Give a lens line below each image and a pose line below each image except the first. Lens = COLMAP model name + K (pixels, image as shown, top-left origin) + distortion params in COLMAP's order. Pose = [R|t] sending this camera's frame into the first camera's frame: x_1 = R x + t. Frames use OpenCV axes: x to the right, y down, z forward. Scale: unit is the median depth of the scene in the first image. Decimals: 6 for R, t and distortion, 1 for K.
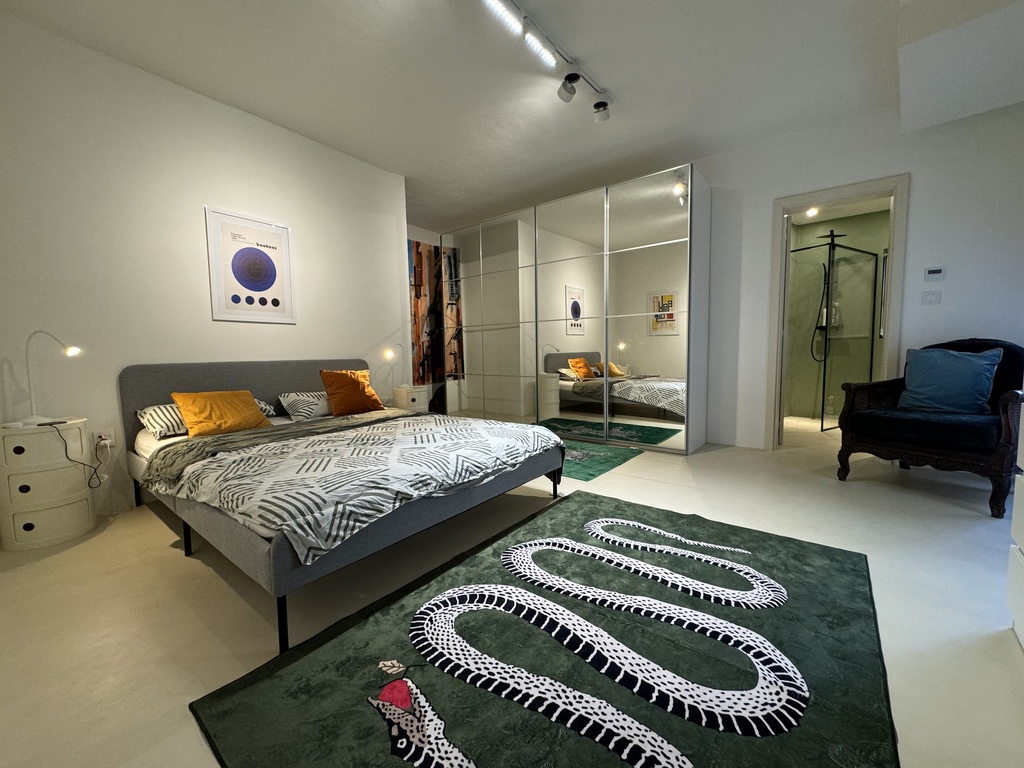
lens RADIAL K [[404.8, 0, 510.2], [0, 404.8, 383.8], [0, 0, 1]] dist [0.002048, 0.000002]
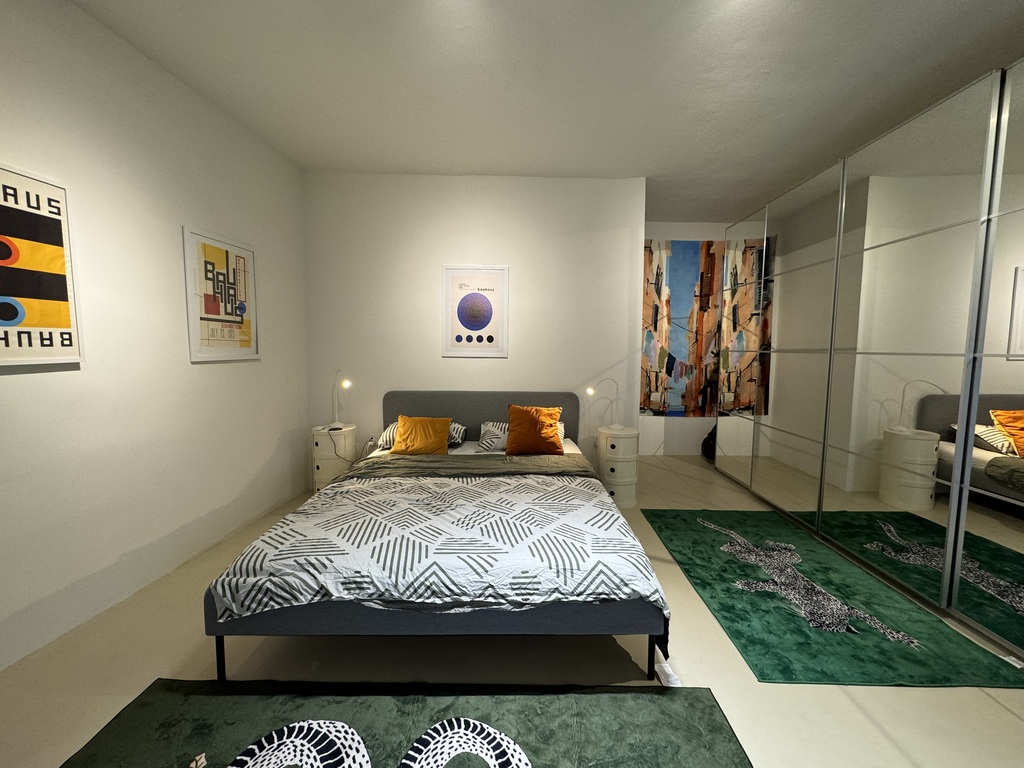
lens RADIAL K [[404.8, 0, 516.7], [0, 404.8, 384.2], [0, 0, 1]] dist [0.002048, 0.000002]
pose [[0.617367, 0.091730, -0.781309, 0.527814], [-0.079928, 0.995353, 0.053703, -0.217662], [0.782604, 0.029294, 0.621830, 0.564042]]
